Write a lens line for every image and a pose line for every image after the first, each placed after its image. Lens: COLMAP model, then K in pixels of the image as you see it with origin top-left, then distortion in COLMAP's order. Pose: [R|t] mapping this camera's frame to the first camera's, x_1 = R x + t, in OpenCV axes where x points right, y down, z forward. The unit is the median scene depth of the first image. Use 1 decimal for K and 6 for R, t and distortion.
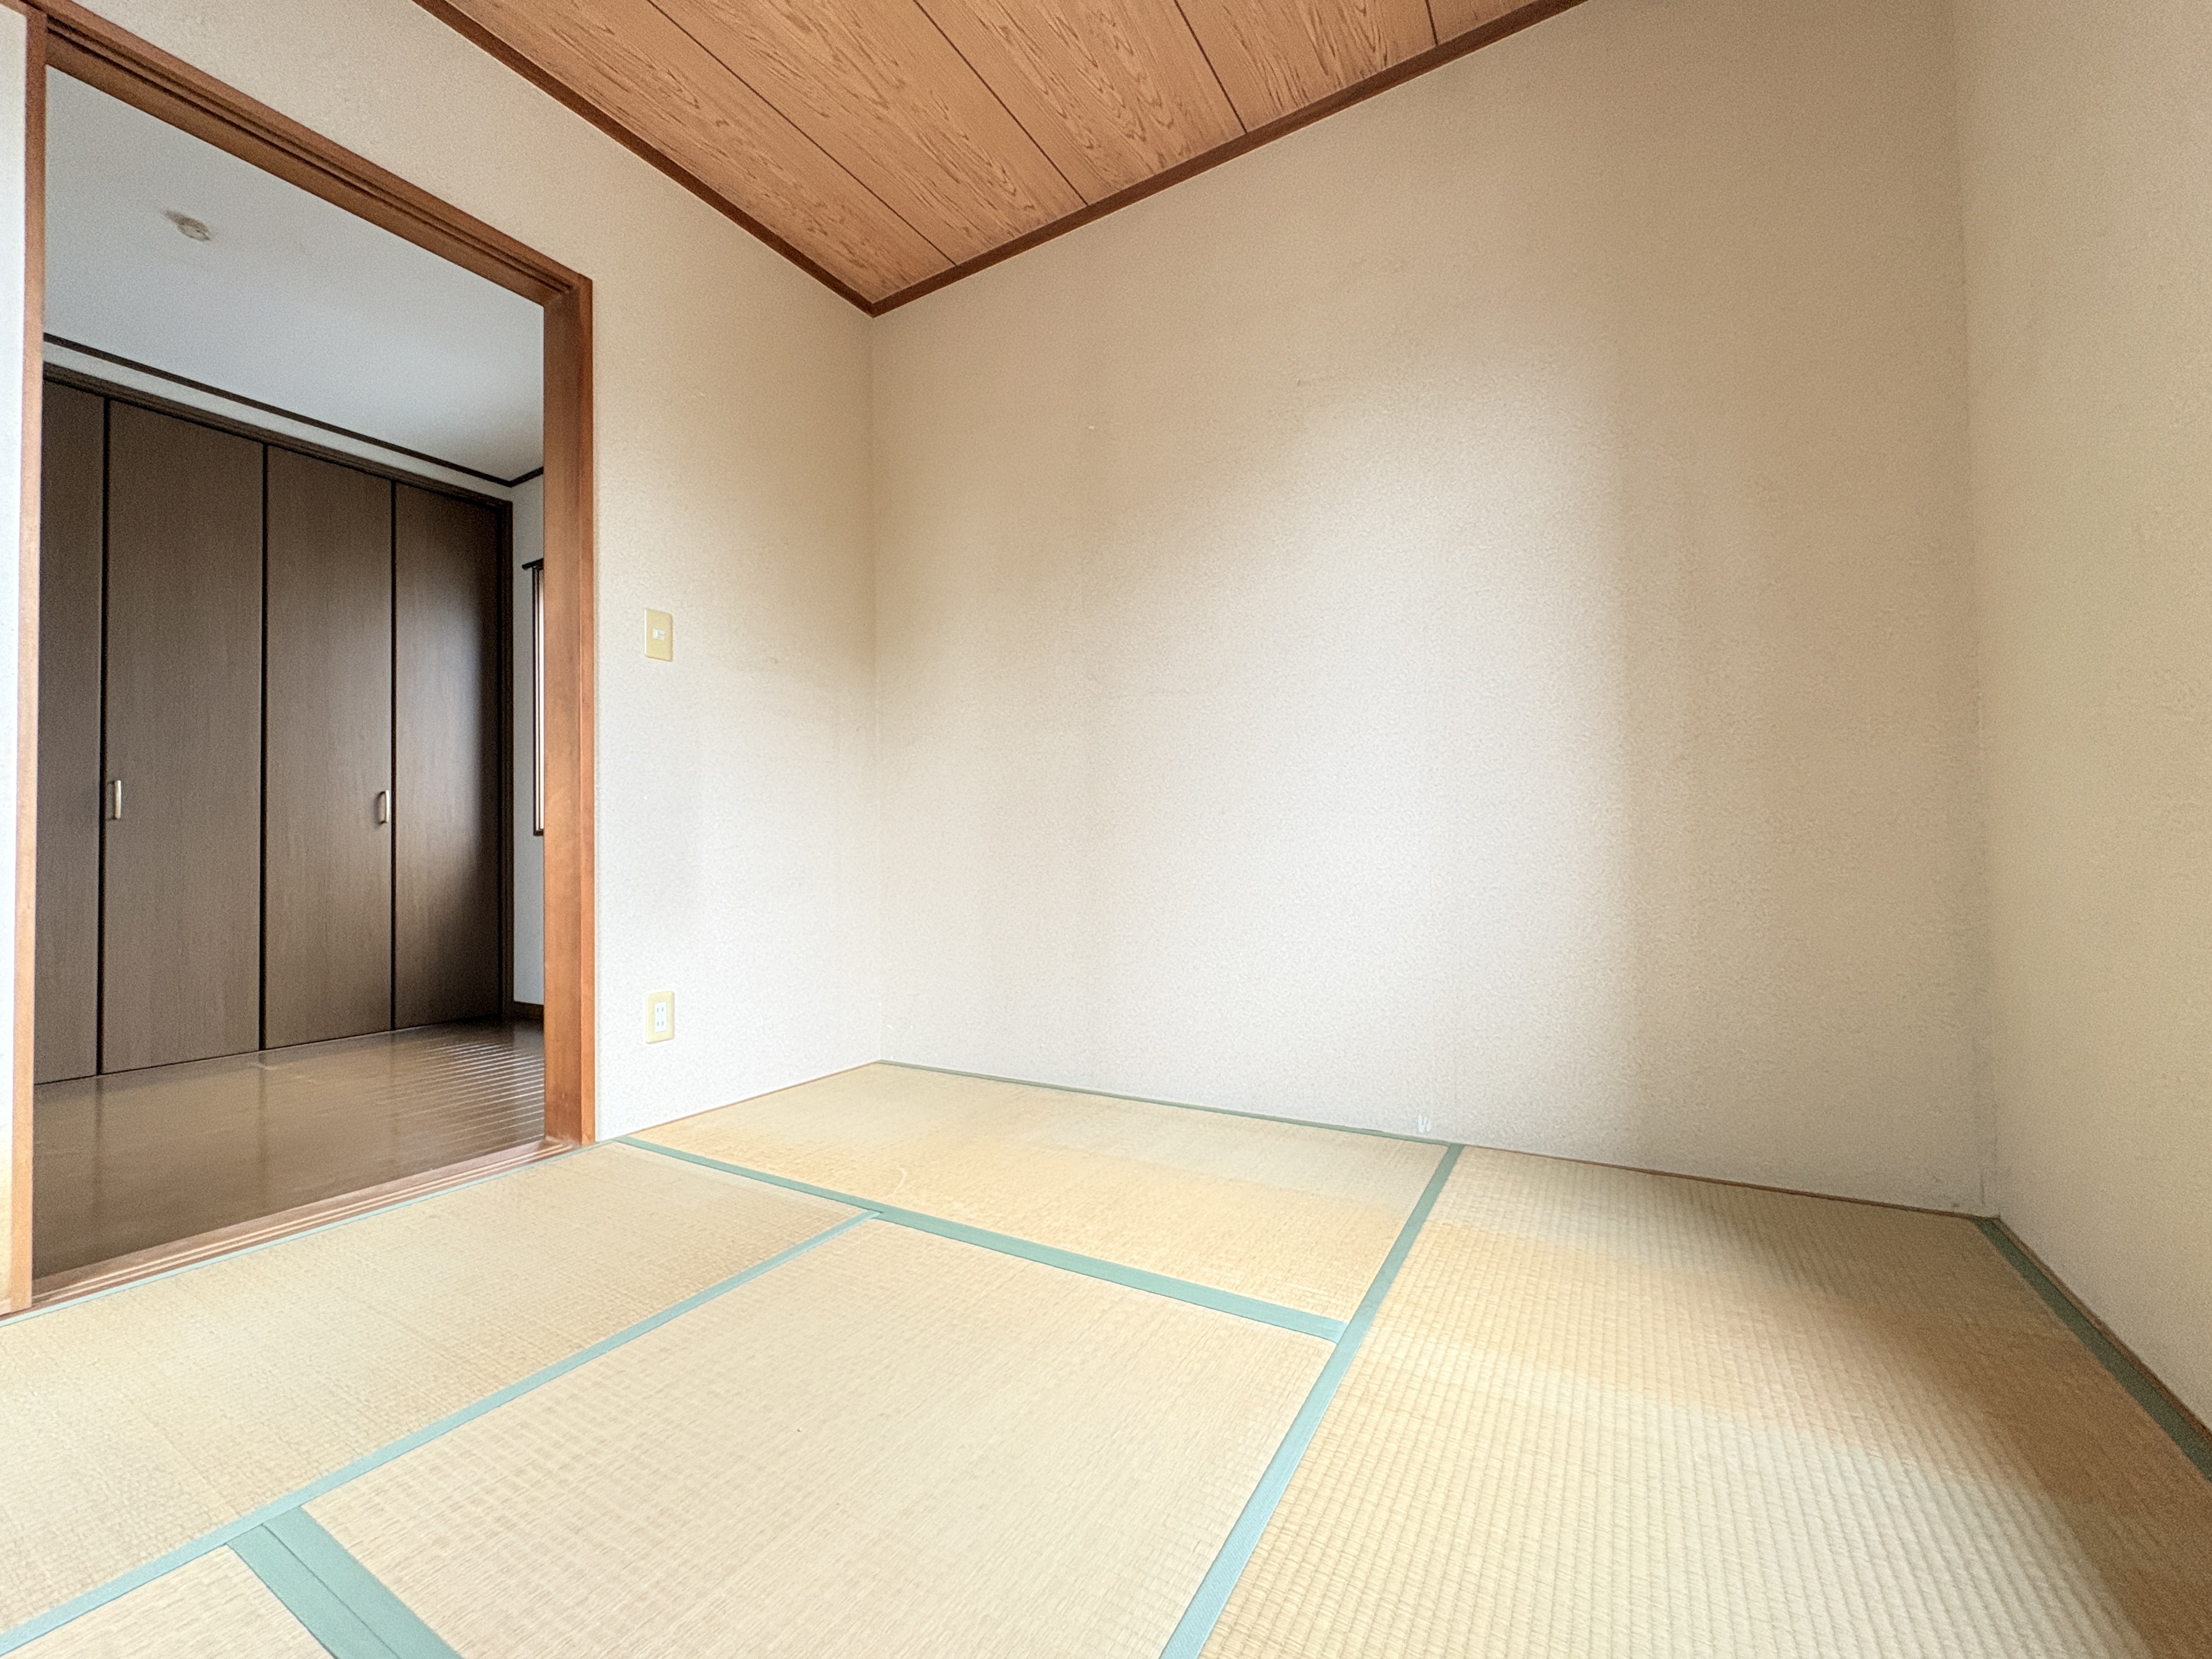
lens RADIAL K [[879.7, 0, 1107.5], [0, 879.7, 830.7], [0, 0, 1]] dist [-0.000102, 0.000525]
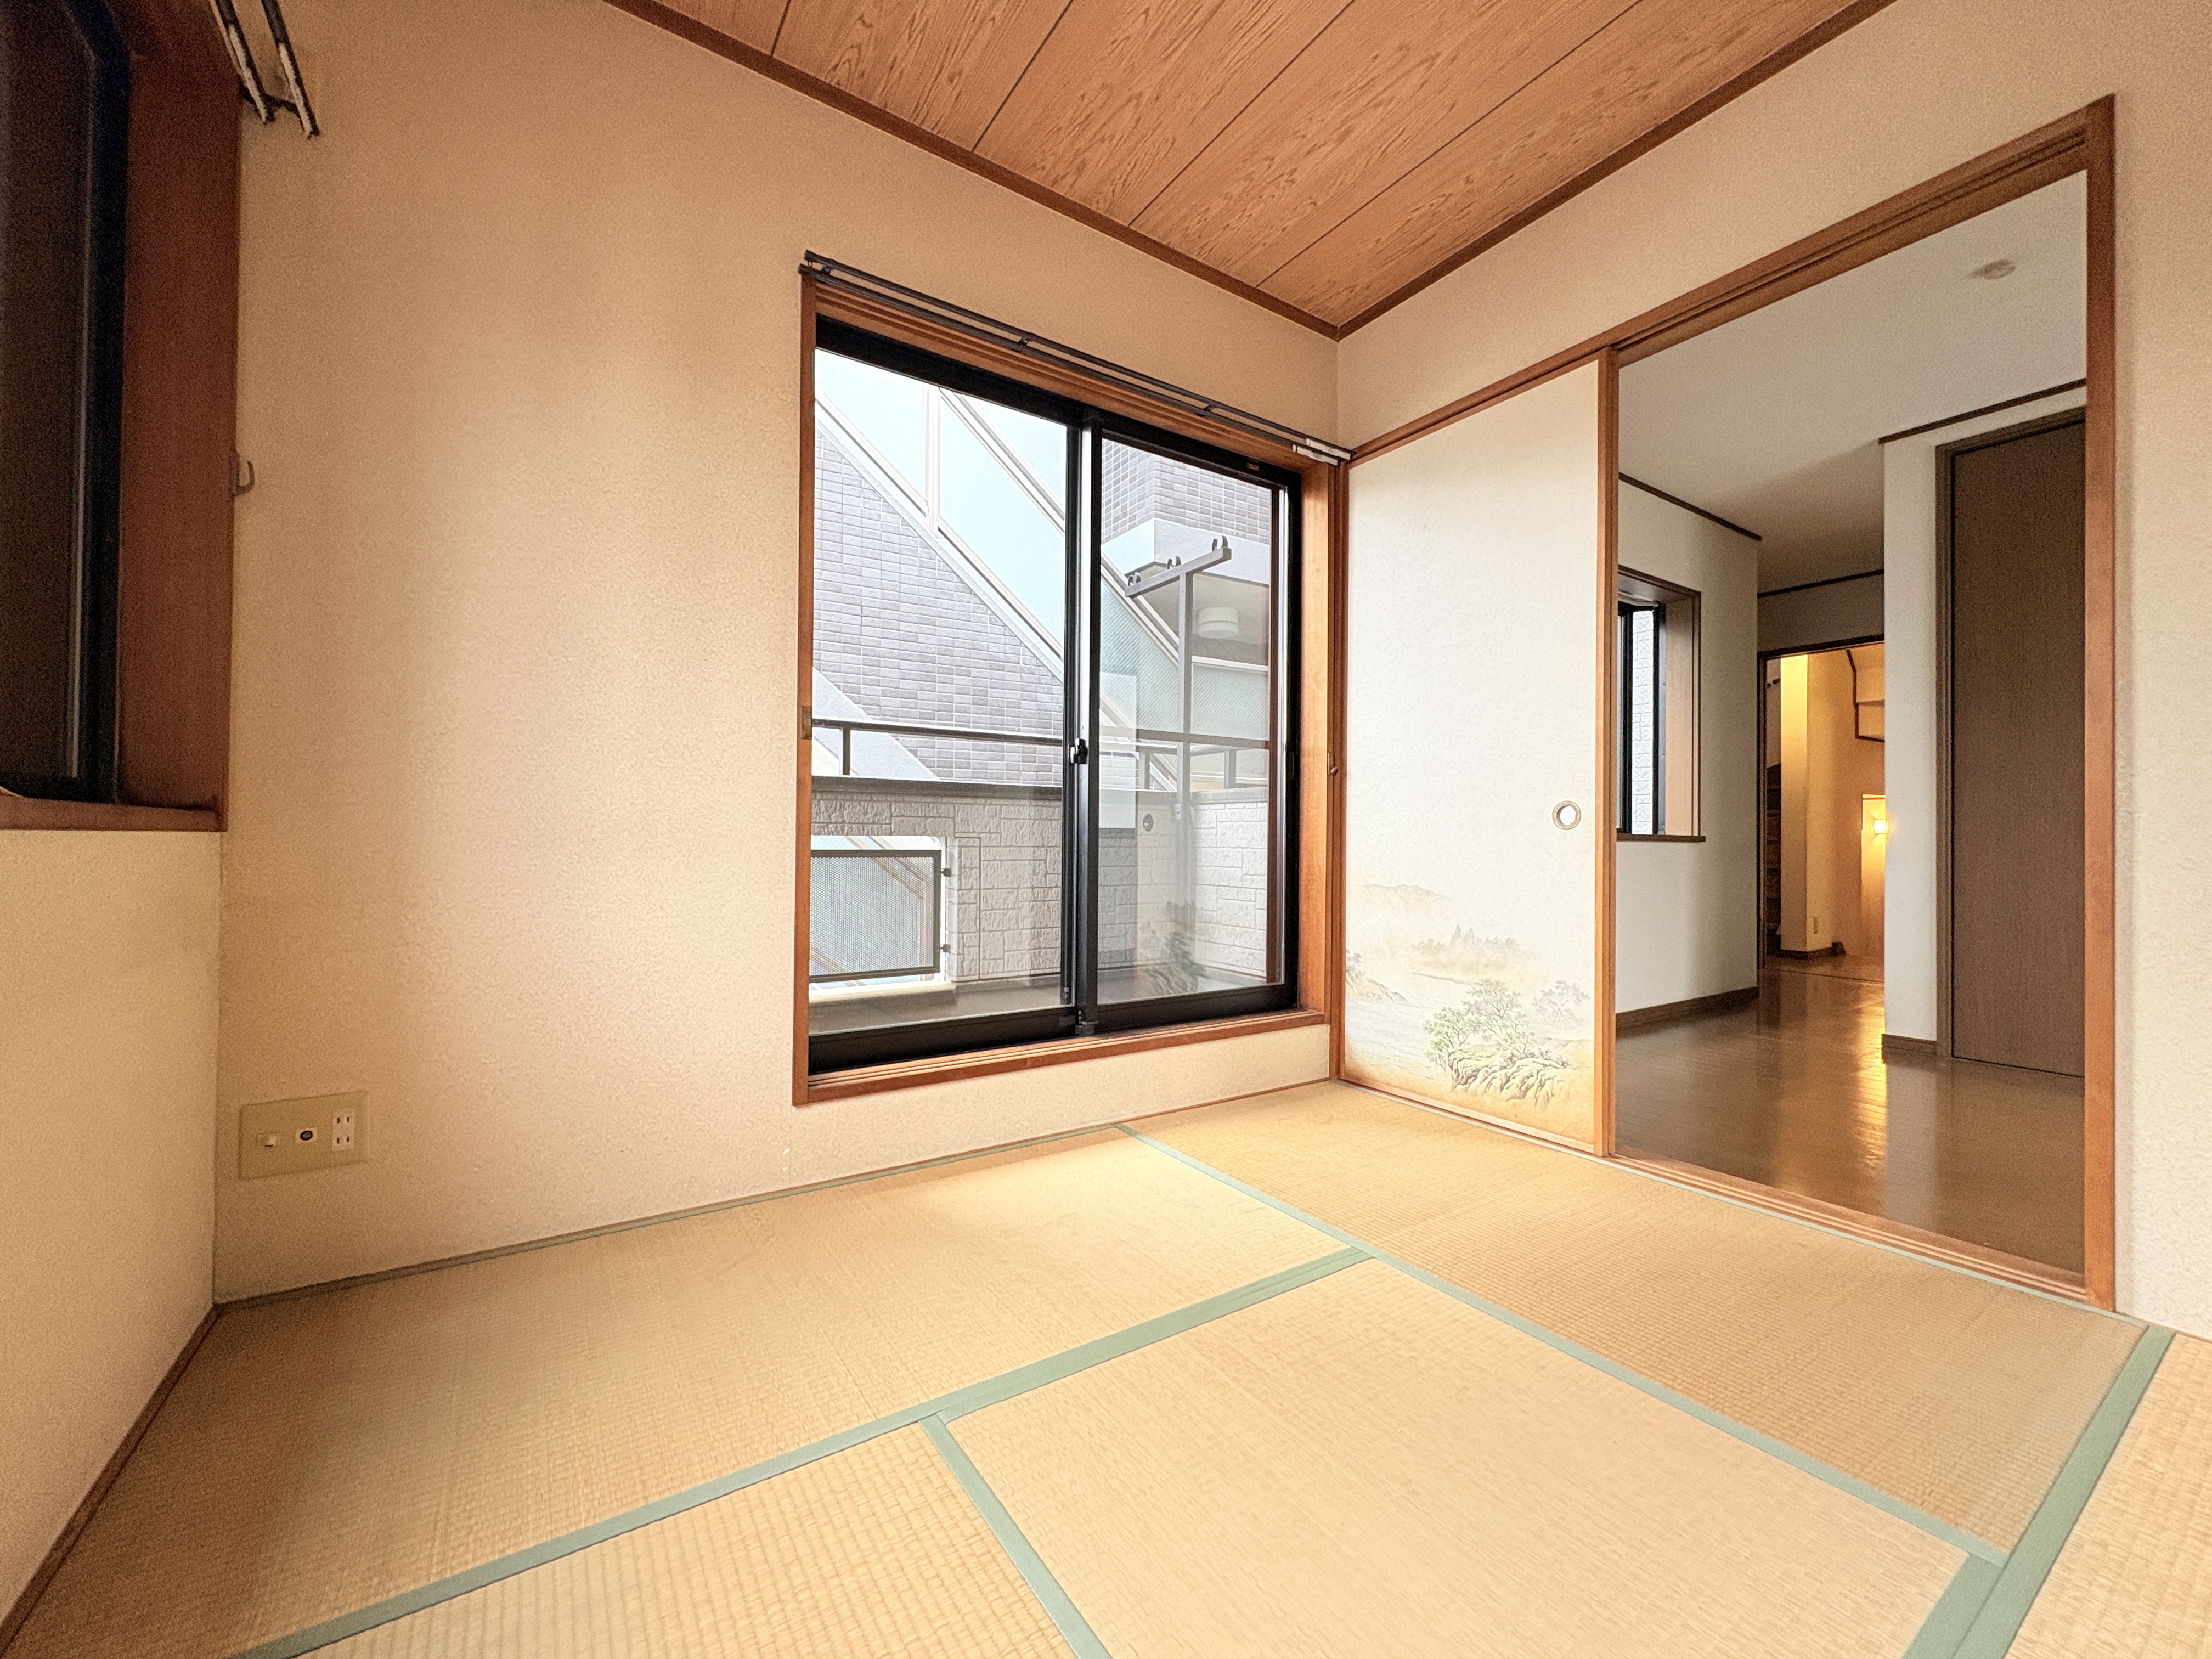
lens RADIAL K [[879.7, 0, 1107.5], [0, 879.7, 830.7], [0, 0, 1]] dist [-0.000102, 0.000525]
pose [[-0.437086, 0.005781, -0.899401, 0.482415], [0.019678, 0.999801, -0.003137, -0.056171], [0.899205, -0.019070, -0.437113, 0.681518]]
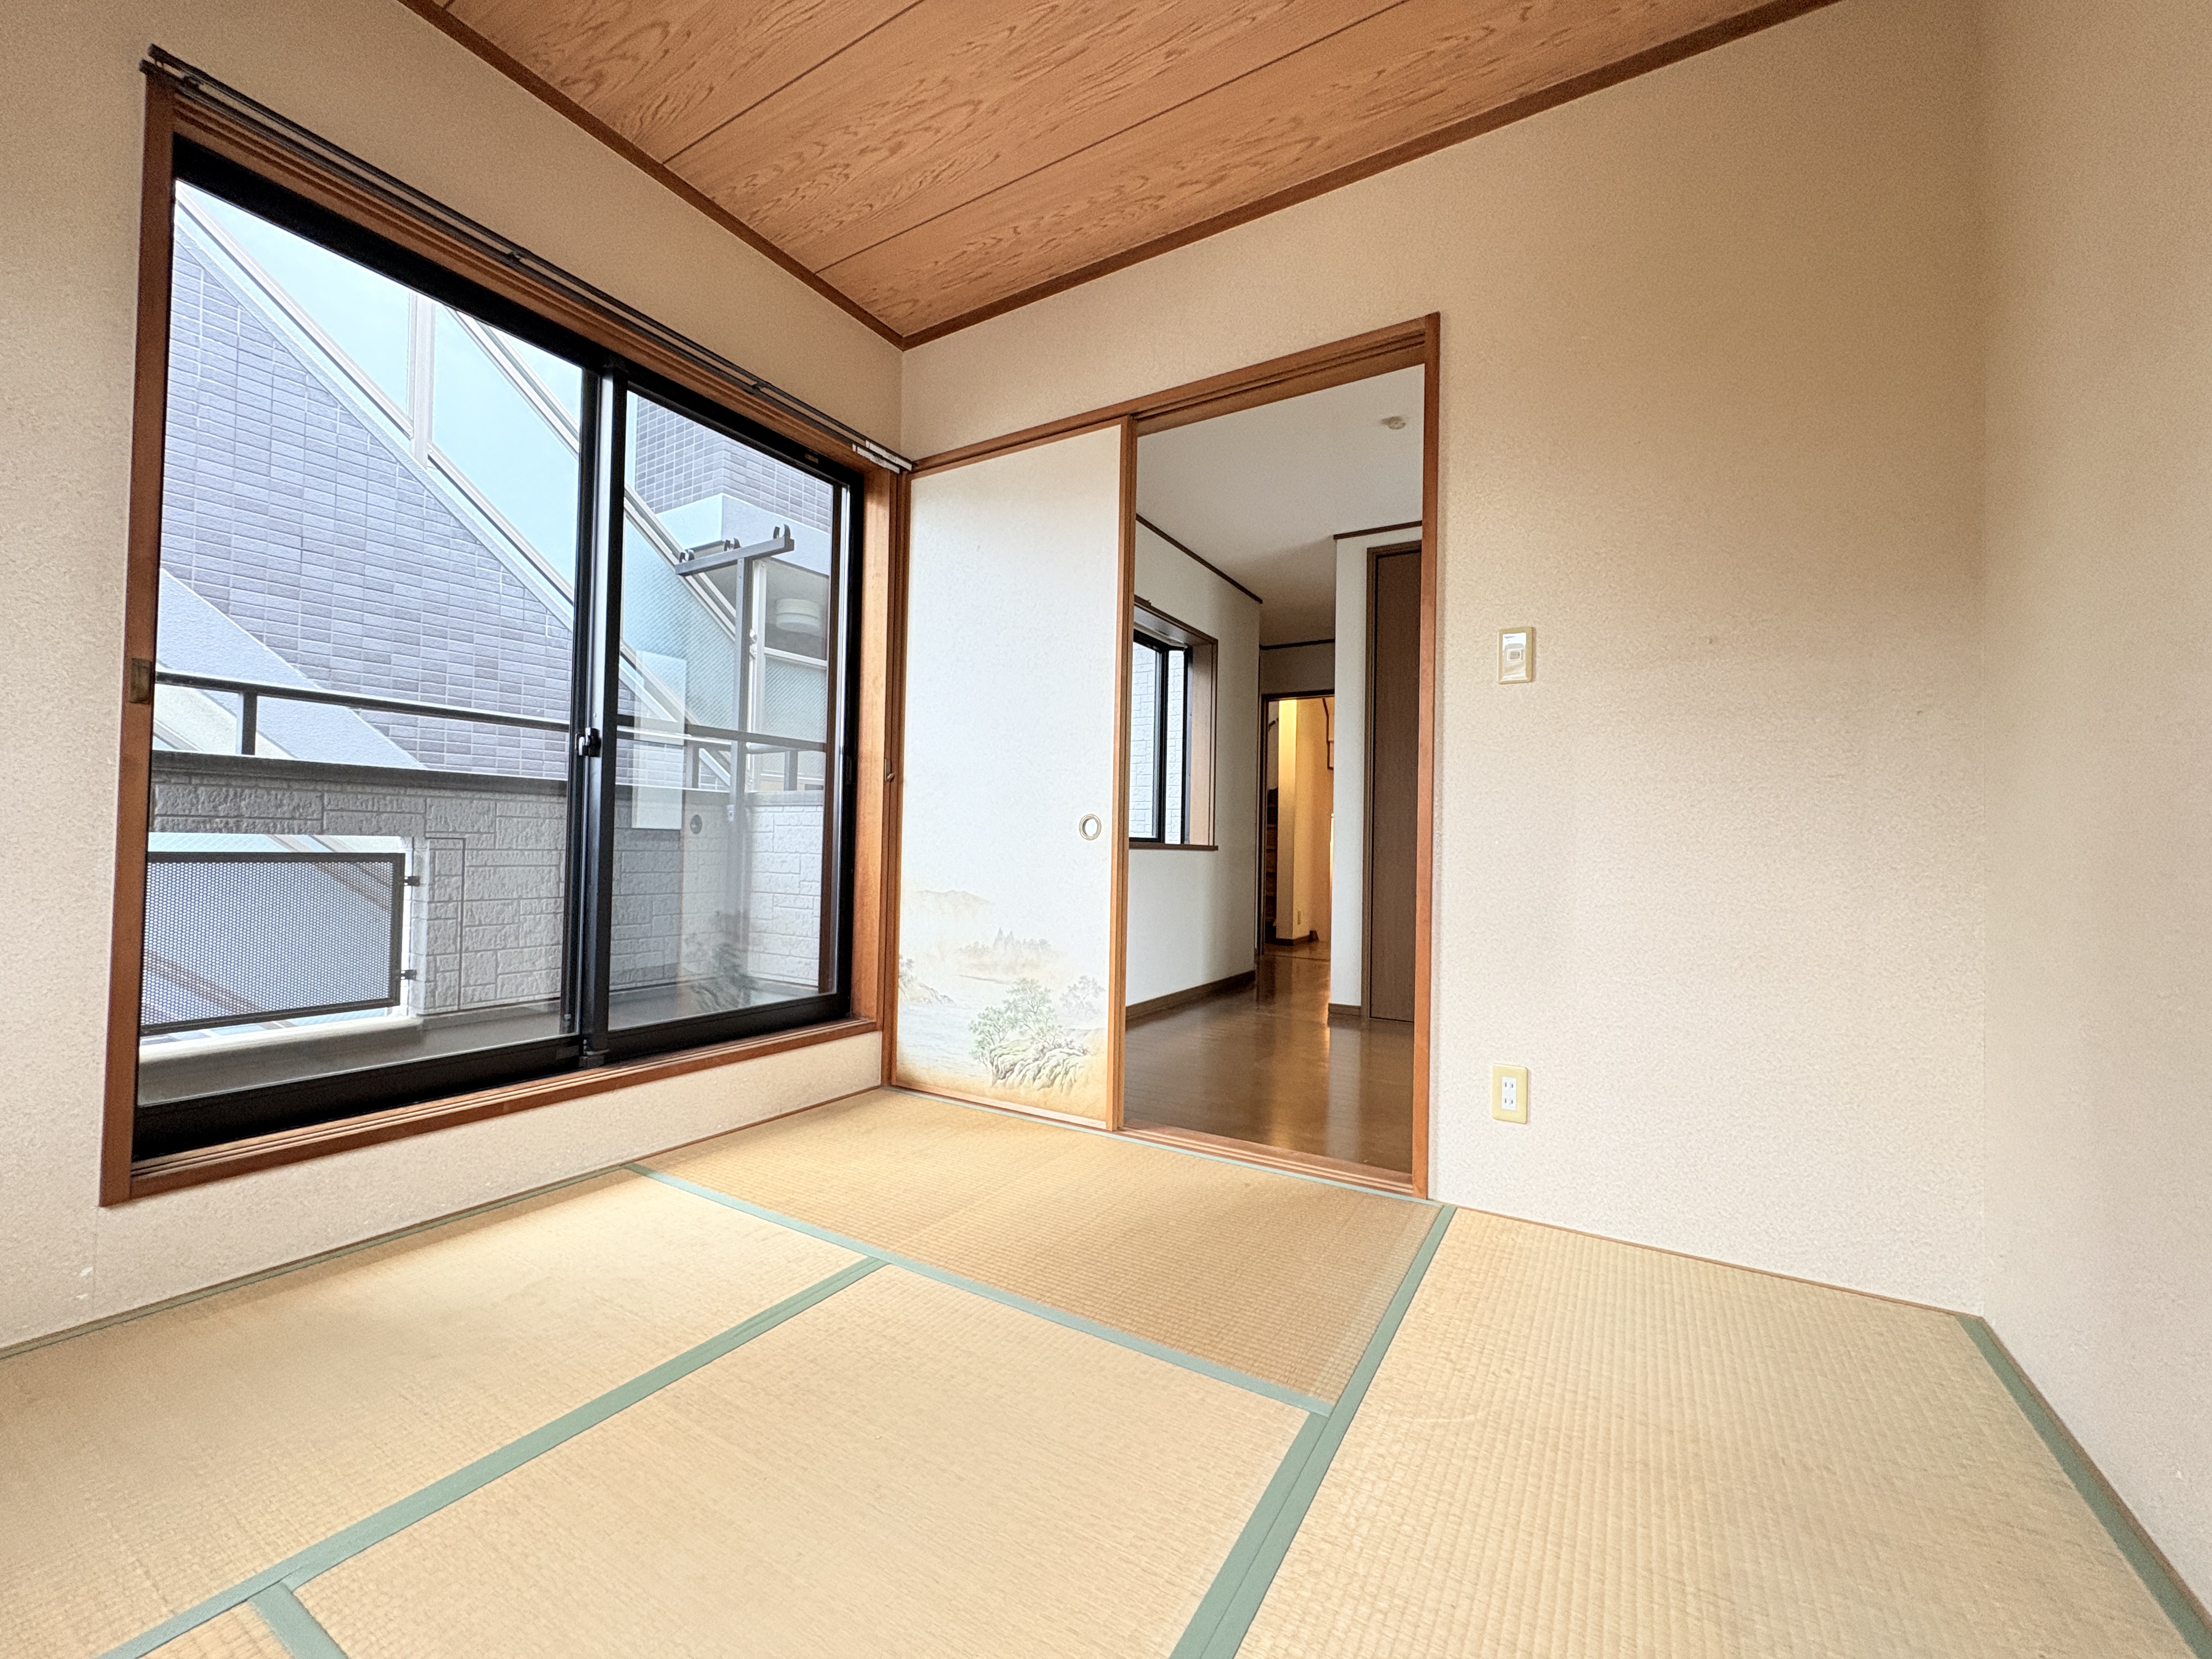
lens RADIAL K [[879.7, 0, 1107.5], [0, 879.7, 830.7], [0, 0, 1]] dist [-0.000102, 0.000525]
pose [[-0.006807, -0.001632, -0.999975, 0.461124], [0.002366, 0.999996, -0.001649, -0.061280], [0.999974, -0.002377, -0.006803, 0.760173]]
